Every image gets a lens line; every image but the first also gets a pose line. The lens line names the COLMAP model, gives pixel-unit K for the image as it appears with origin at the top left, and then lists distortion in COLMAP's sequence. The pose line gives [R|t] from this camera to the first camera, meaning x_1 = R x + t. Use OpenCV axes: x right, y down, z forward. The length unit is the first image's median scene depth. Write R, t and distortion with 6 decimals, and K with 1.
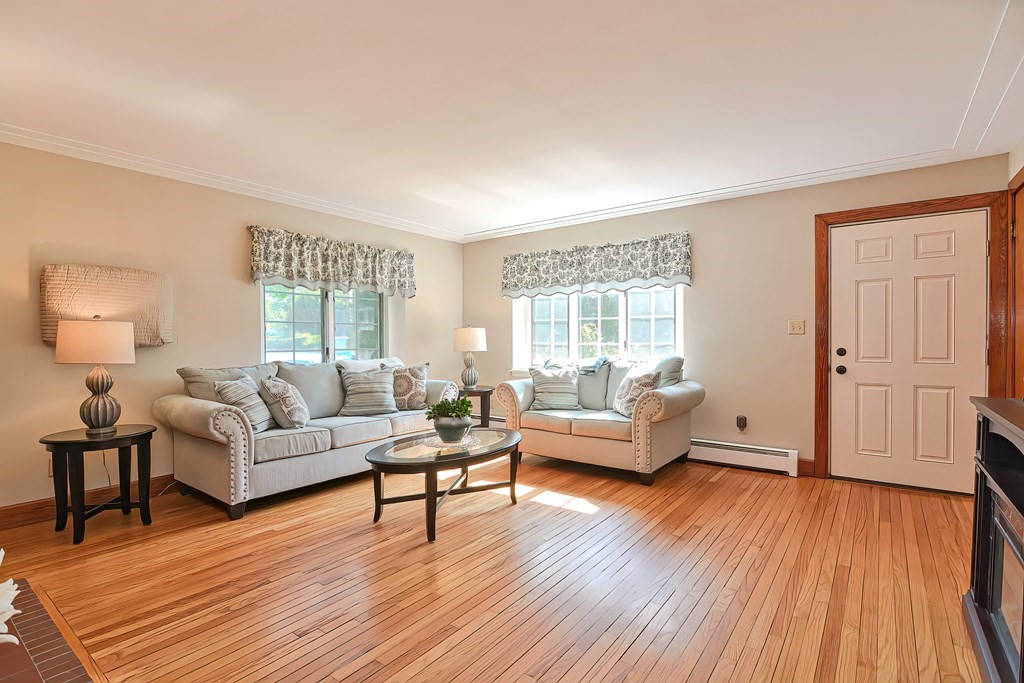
lens RADIAL K [[486.0, 0, 512.0], [0, 486.0, 345.0], [0, 0, 1]] dist [0.001875, -0.012436]
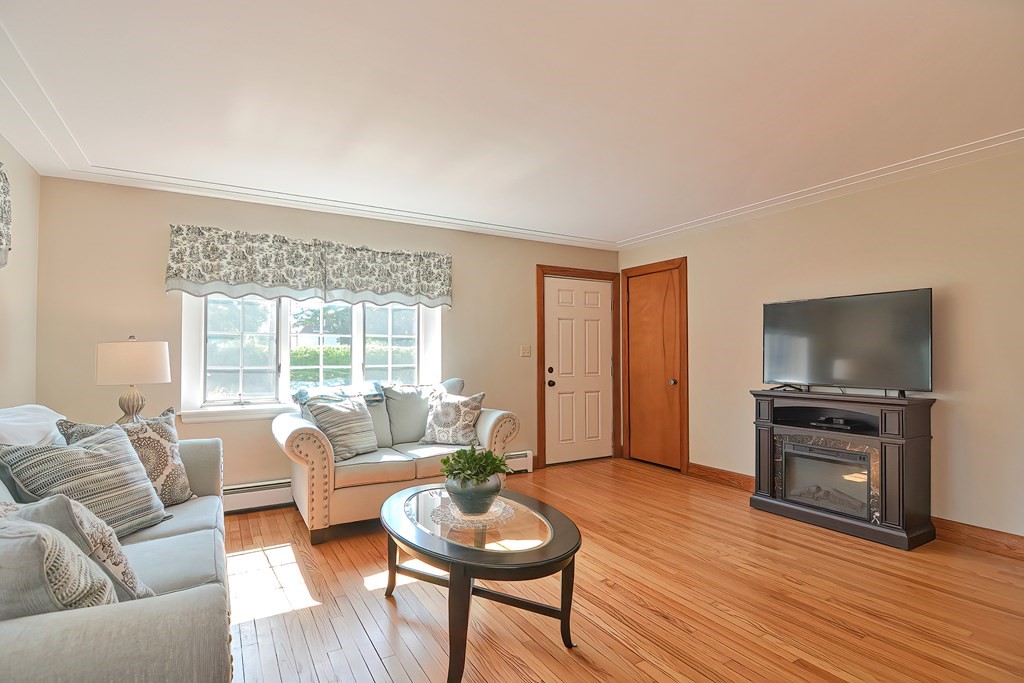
lens RADIAL K [[499.3, 0, 499.0], [0, 499.3, 354.2], [0, 0, 1]] dist [0.003563, -0.011770]
pose [[0.392619, 0.009383, 0.919653, -0.518967], [0.013237, 0.999787, -0.015851, -0.007566], [-0.919606, 0.018397, 0.392411, 0.473363]]
